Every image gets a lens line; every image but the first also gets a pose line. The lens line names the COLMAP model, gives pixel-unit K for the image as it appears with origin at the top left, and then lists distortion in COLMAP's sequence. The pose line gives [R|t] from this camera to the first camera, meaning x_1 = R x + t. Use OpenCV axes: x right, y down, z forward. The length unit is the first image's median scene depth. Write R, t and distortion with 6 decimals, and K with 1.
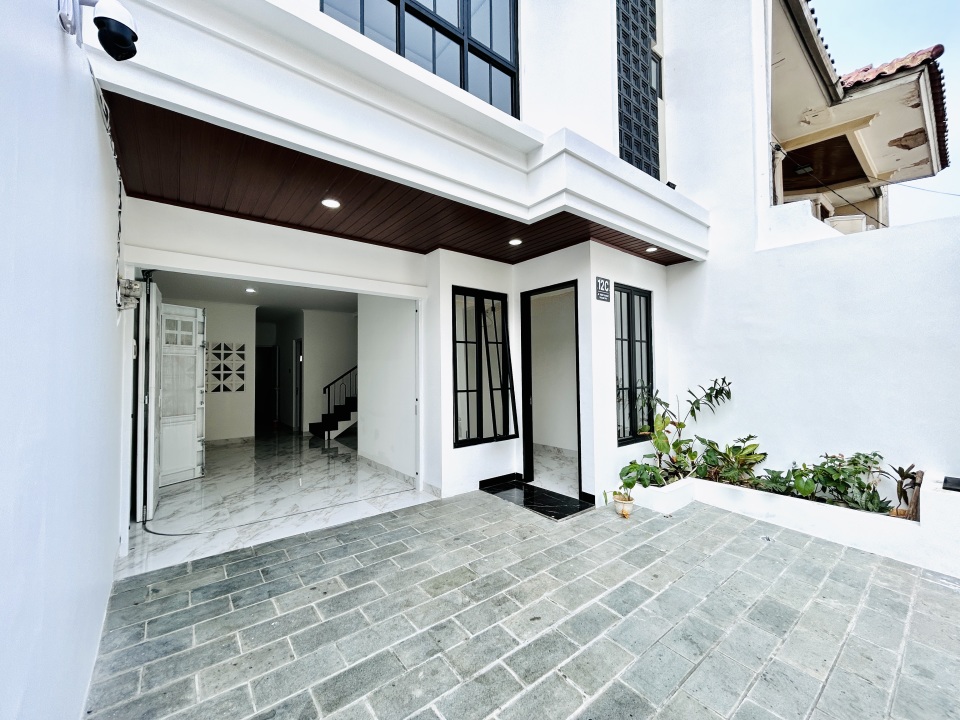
lens RADIAL K [[391.2, 0, 479.0], [0, 391.2, 358.4], [0, 0, 1]] dist [-0.001968, 0.001564]
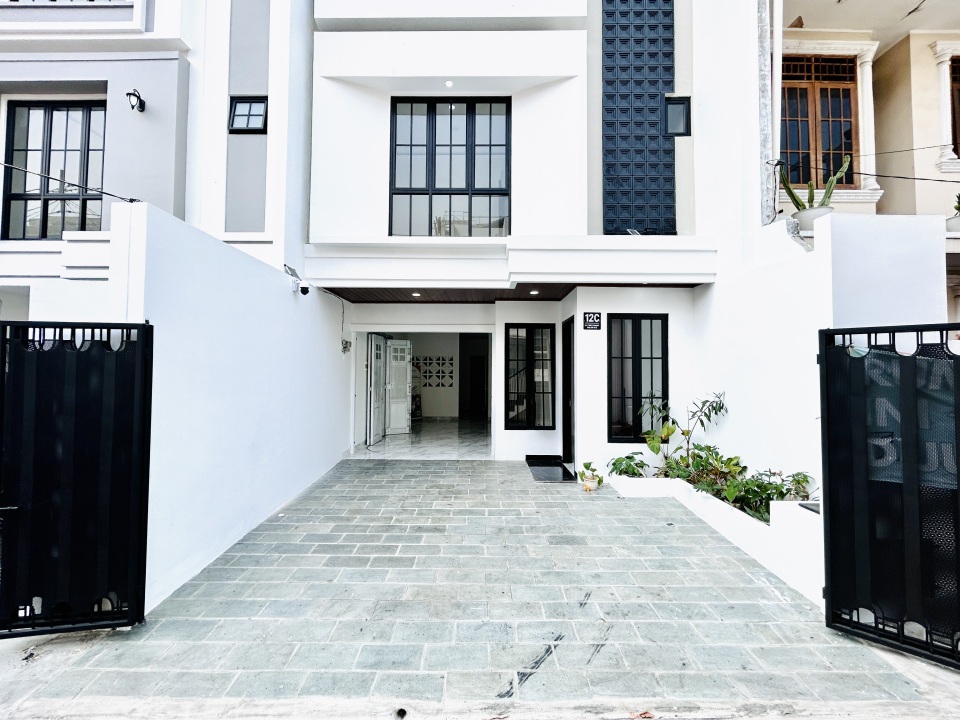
lens RADIAL K [[391.2, 0, 480.1], [0, 391.2, 359.0], [0, 0, 1]] dist [-0.001968, 0.001564]
pose [[0.782482, -0.003113, -0.622665, 0.856721], [0.004082, 0.999992, 0.000130, -0.050556], [0.622660, -0.002643, 0.782488, -0.274145]]
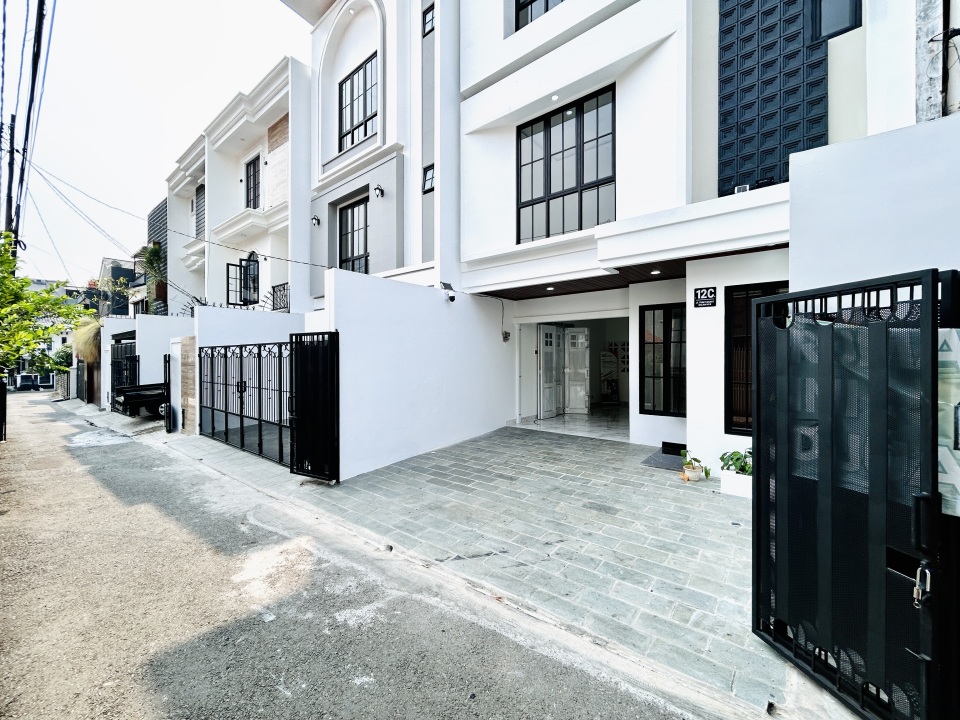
lens RADIAL K [[391.2, 0, 480.1], [0, 391.2, 360.6], [0, 0, 1]] dist [-0.001968, 0.001564]
pose [[0.219955, 0.017804, -0.975348, 1.351528], [0.029289, 0.999262, 0.024845, -0.034501], [0.975070, -0.034032, 0.219271, 0.066754]]
